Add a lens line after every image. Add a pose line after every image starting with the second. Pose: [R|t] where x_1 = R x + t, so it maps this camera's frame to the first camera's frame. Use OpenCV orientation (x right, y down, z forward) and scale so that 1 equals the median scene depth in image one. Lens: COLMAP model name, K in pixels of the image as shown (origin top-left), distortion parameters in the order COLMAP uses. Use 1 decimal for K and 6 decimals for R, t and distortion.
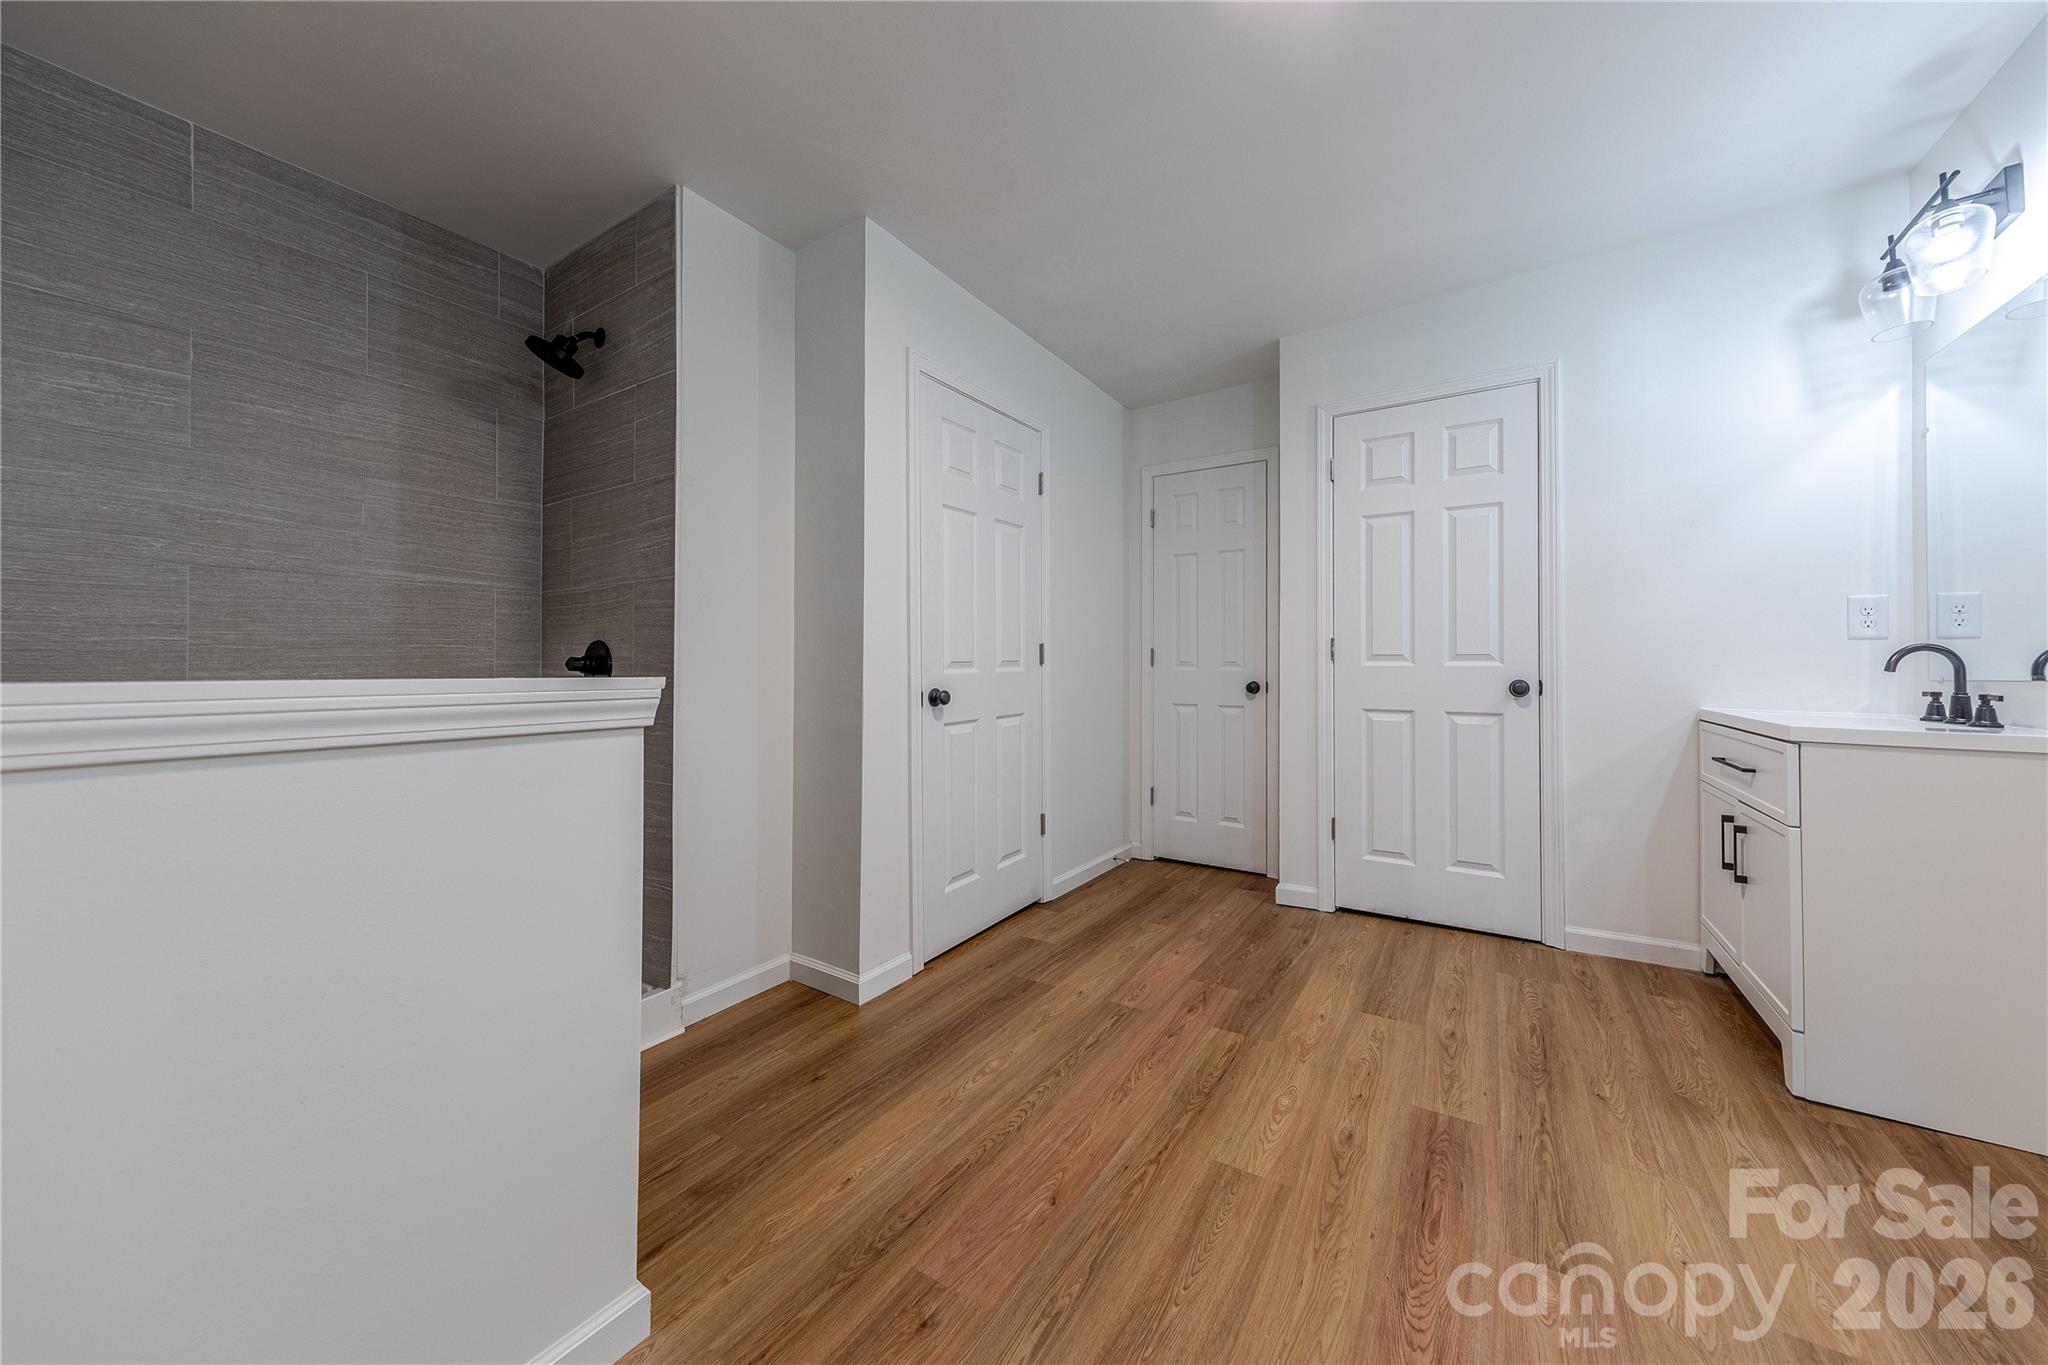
lens RADIAL K [[674.8, 0, 1089.1], [0, 674.8, 660.9], [0, 0, 1]] dist [0.009343, -0.000109]
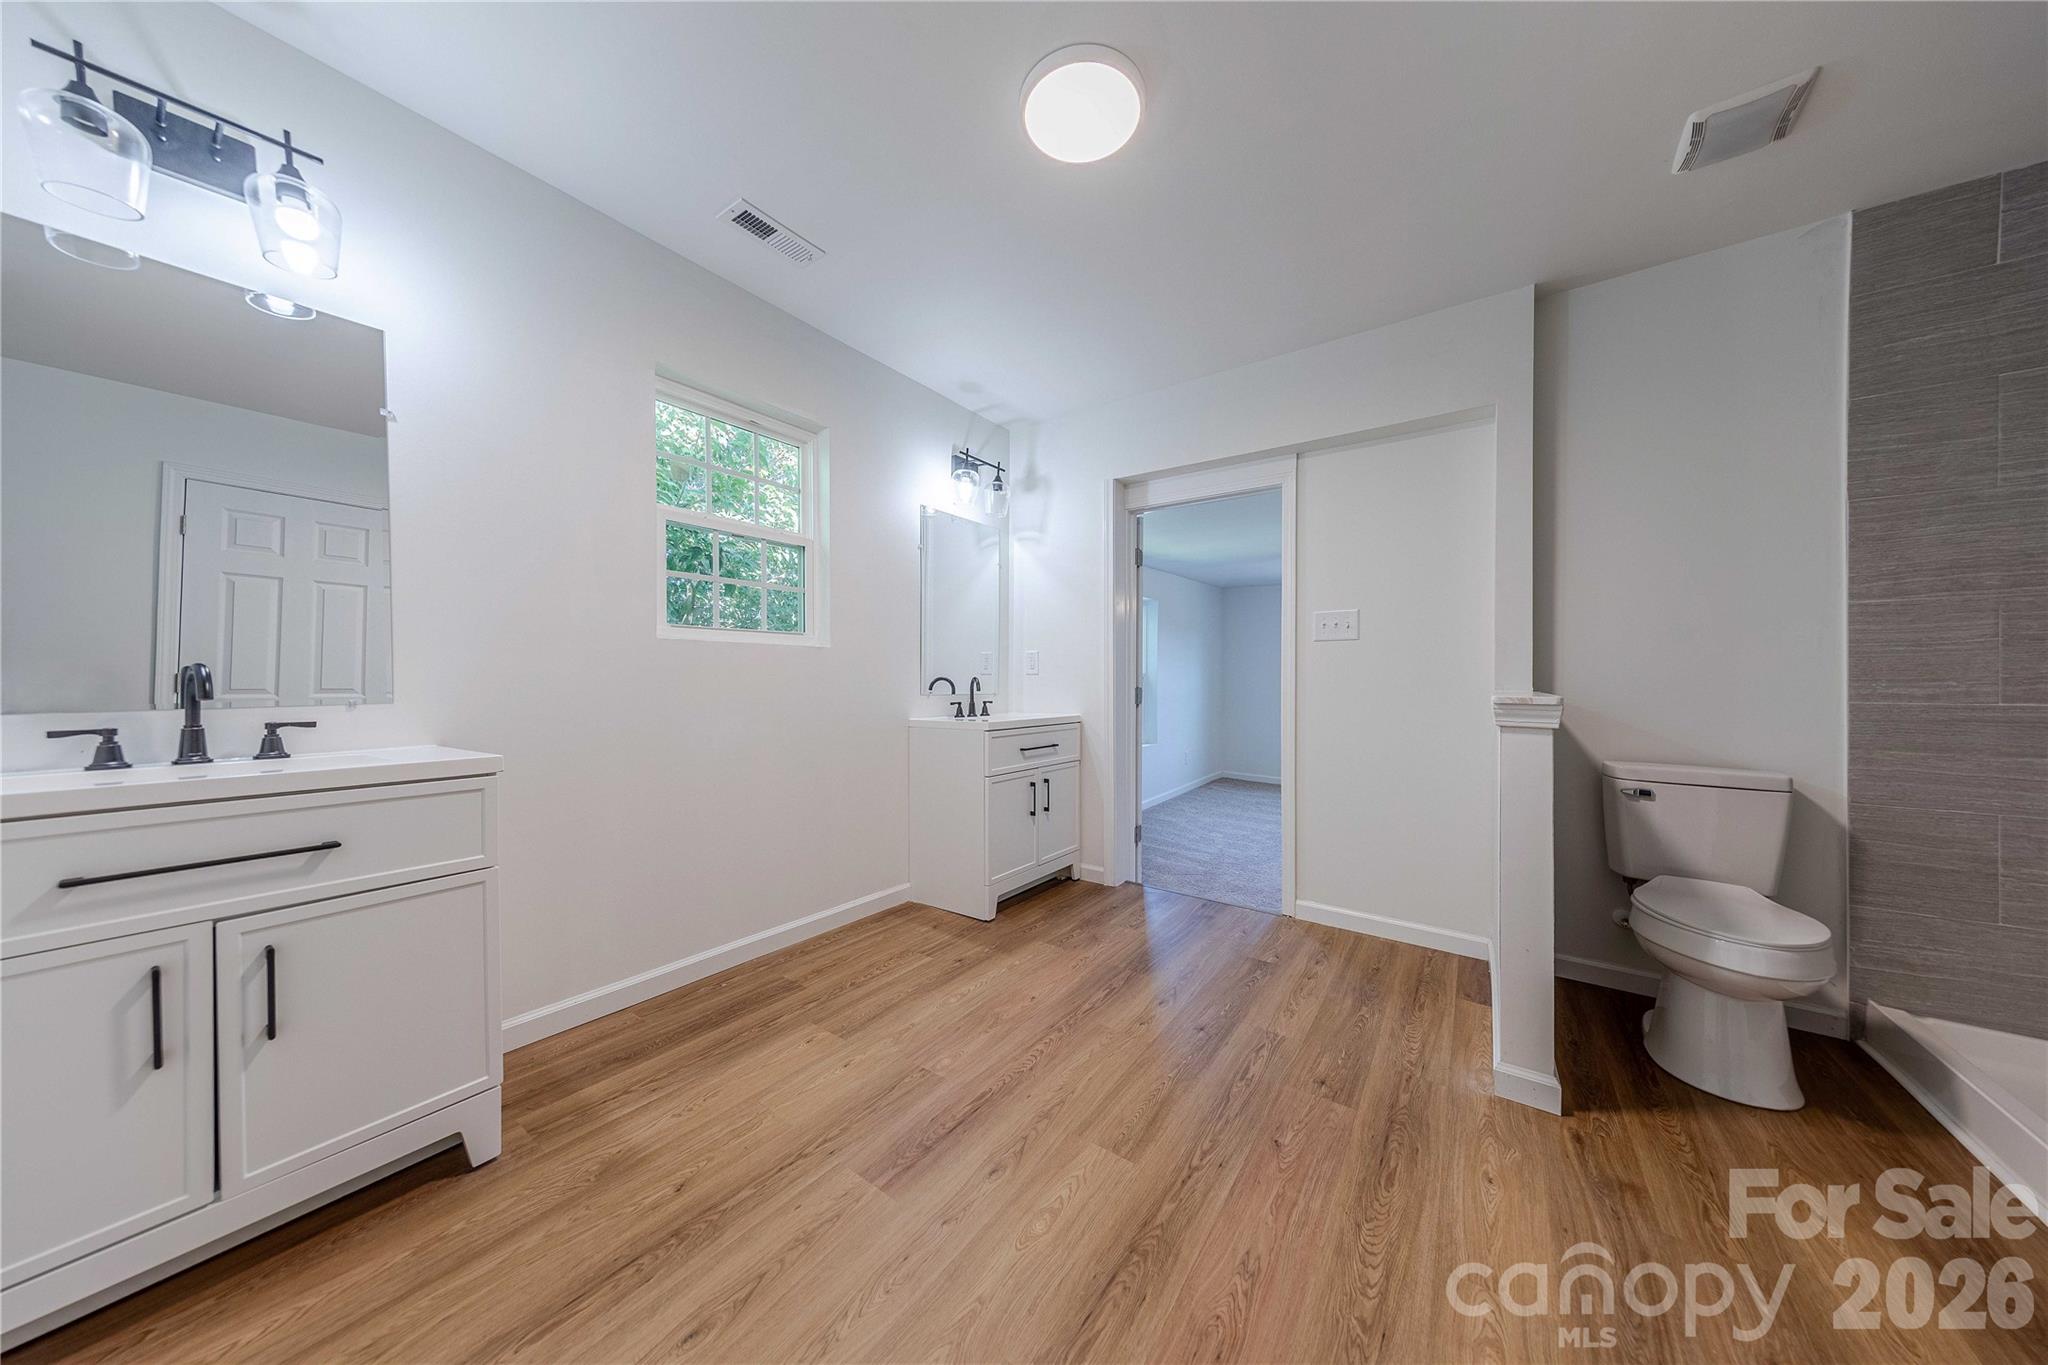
lens RADIAL K [[644.9, 0, 1024.0], [0, 644.9, 682.5], [0, 0, 1]] dist [0.005184, -0.000111]
pose [[-0.997241, 0.001258, 0.074218, 0.199242], [0.000642, 0.999965, -0.008311, 0.002427], [-0.074226, -0.008241, -0.997207, 1.426638]]
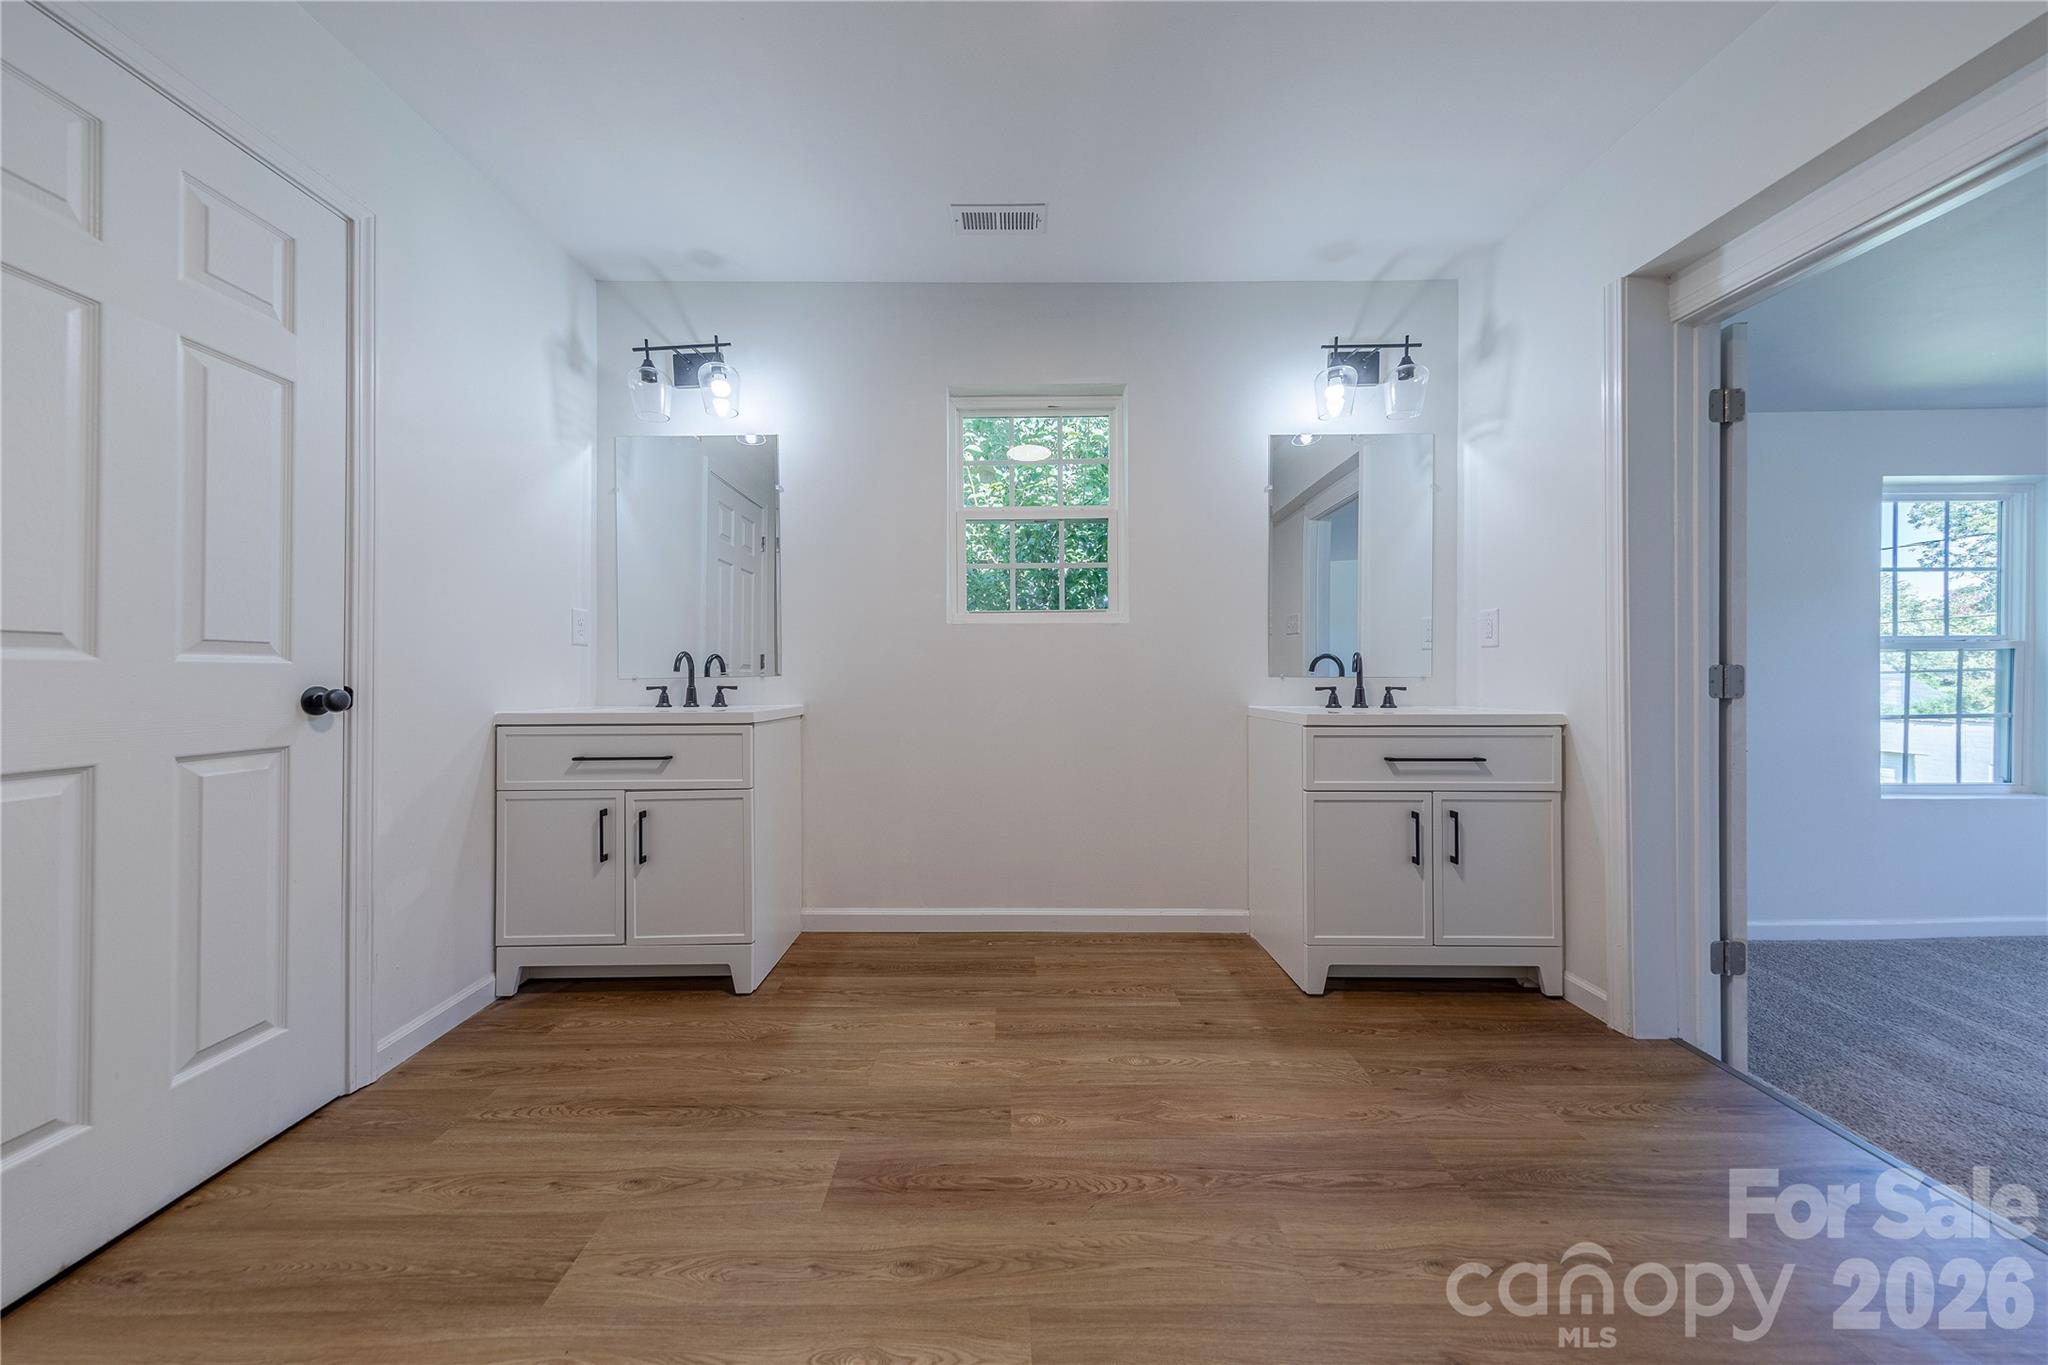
lens RADIAL K [[650.3, 0, 1016.7], [0, 650.3, 670.4], [0, 0, 1]] dist [0.008999, -0.000063]
pose [[-0.517909, 0.006370, 0.855412, -0.240714], [-0.003160, 0.999951, -0.009359, 0.020454], [-0.855430, -0.007551, -0.517864, 0.949534]]
